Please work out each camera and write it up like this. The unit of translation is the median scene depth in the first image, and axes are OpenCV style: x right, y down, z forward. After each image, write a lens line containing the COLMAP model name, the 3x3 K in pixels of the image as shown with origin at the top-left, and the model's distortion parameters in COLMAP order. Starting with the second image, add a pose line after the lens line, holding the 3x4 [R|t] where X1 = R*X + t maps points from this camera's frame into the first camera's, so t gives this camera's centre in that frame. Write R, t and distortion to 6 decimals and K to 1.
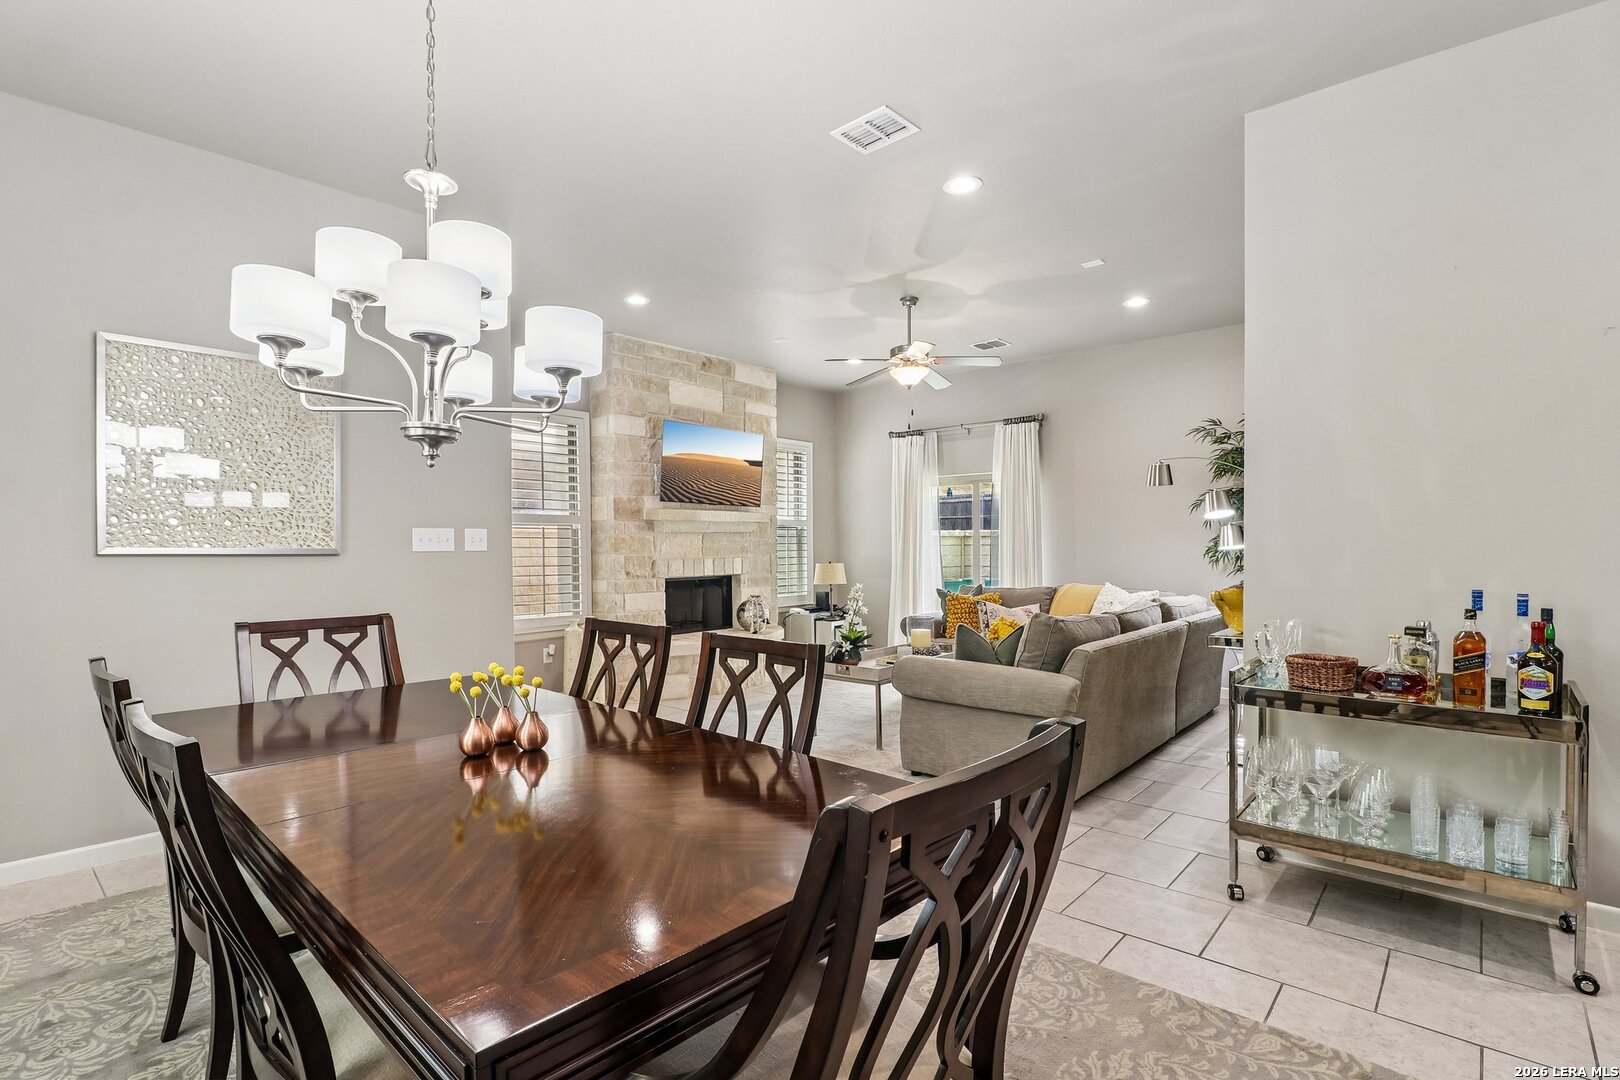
lens RADIAL K [[756.9, 0, 808.4], [0, 756.9, 556.1], [0, 0, 1]] dist [0.017676, 0.002723]
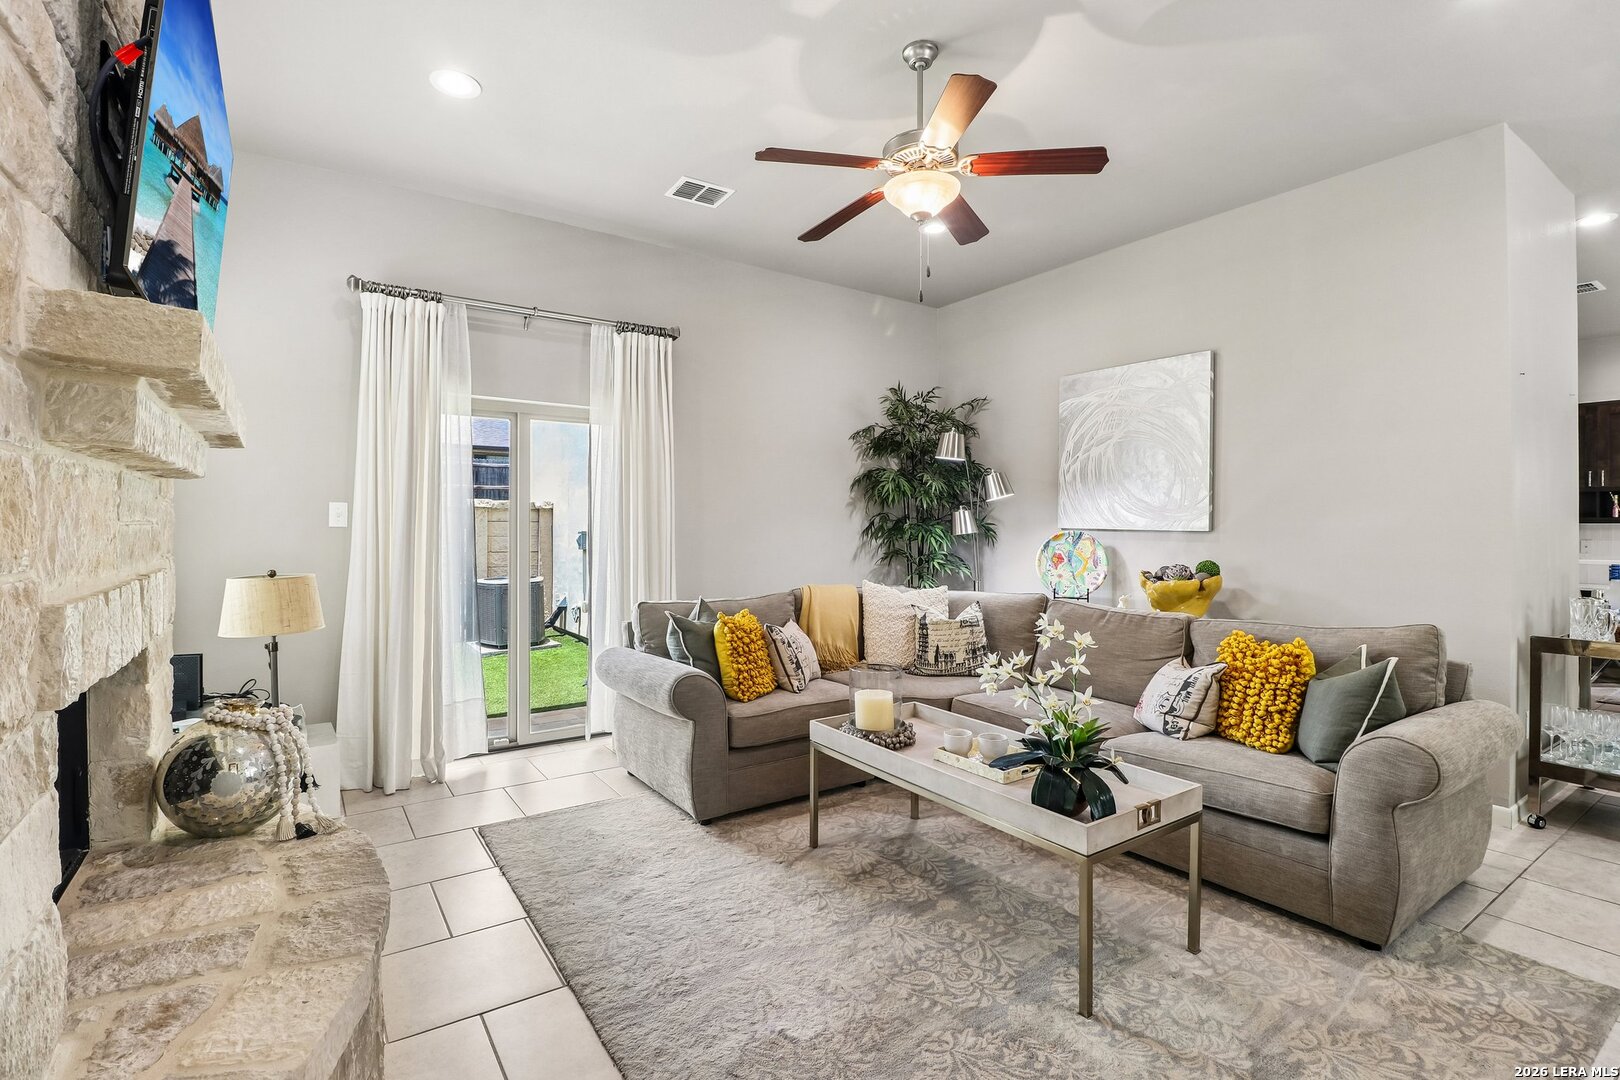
lens RADIAL K [[756.9, 0, 800.9], [0, 756.9, 530.7], [0, 0, 1]] dist [0.017676, 0.002723]
pose [[0.264665, -0.003522, 0.964334, -0.297791], [0.011078, 0.999938, 0.000611, -0.013074], [-0.964277, 0.010521, 0.264688, 0.729454]]
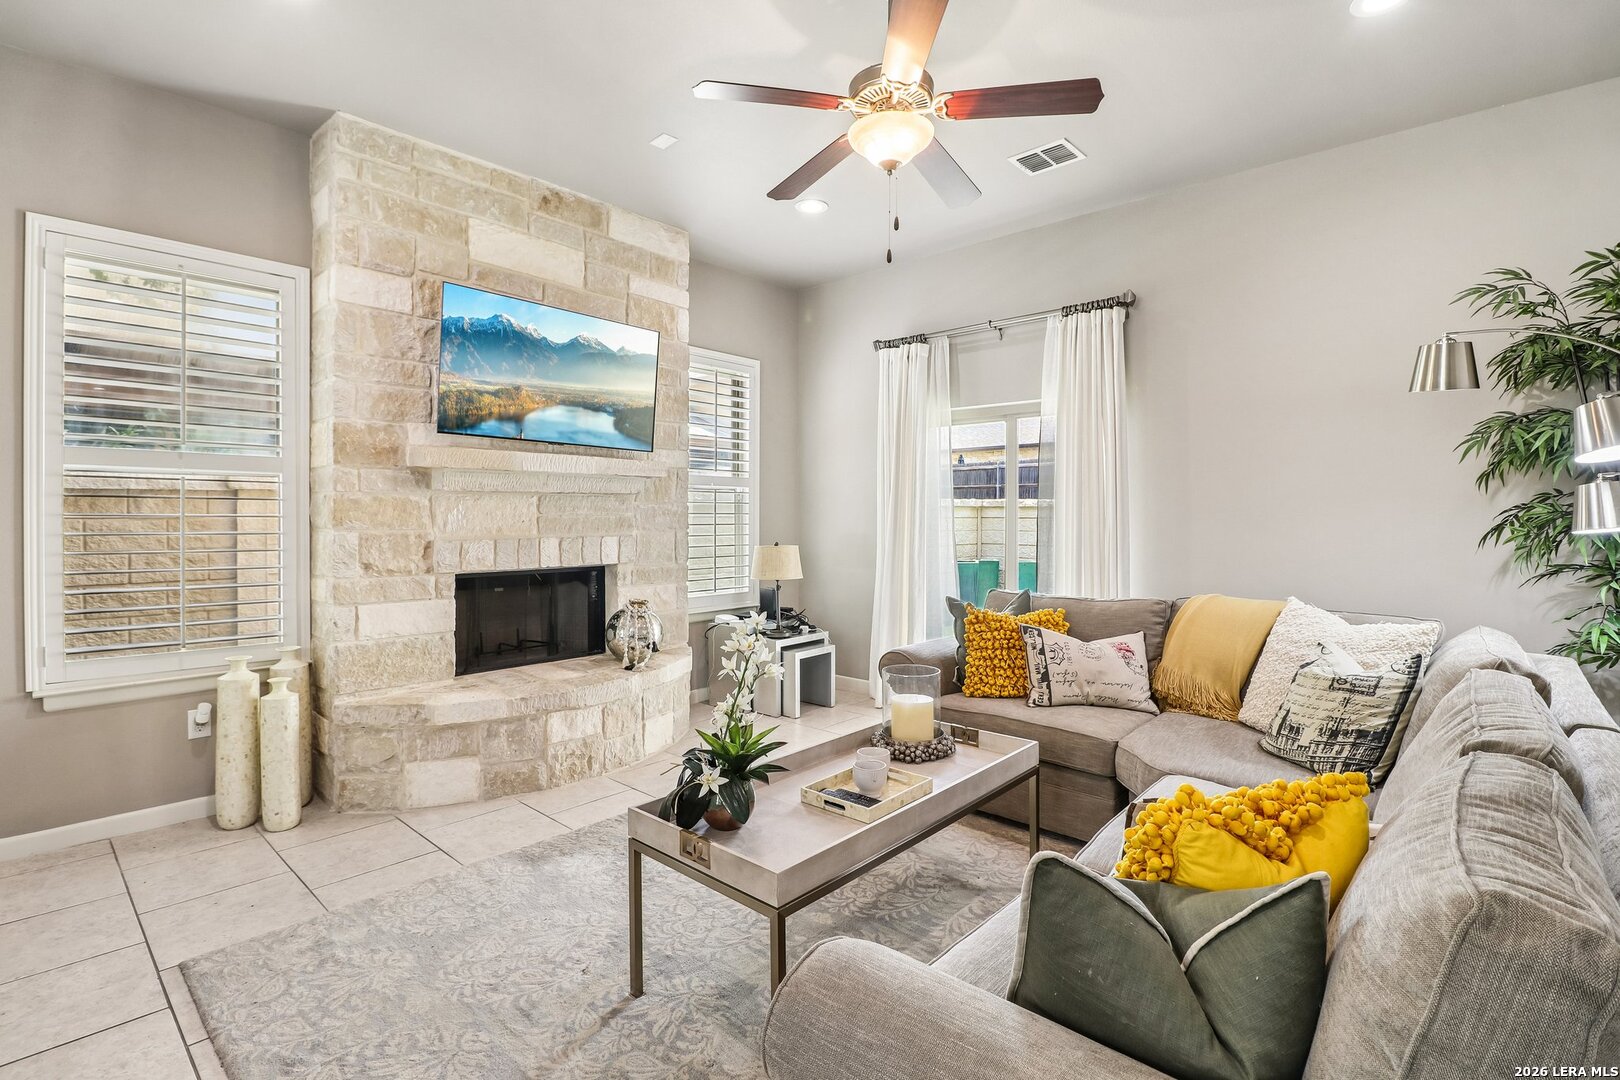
lens RADIAL K [[756.9, 0, 809.0], [0, 756.9, 524.8], [0, 0, 1]] dist [0.017676, 0.002723]
pose [[0.999881, 0.009341, -0.012288, 0.071016], [-0.009373, 0.999953, -0.002517, -0.007043], [0.012264, 0.002632, 0.999921, 0.419541]]
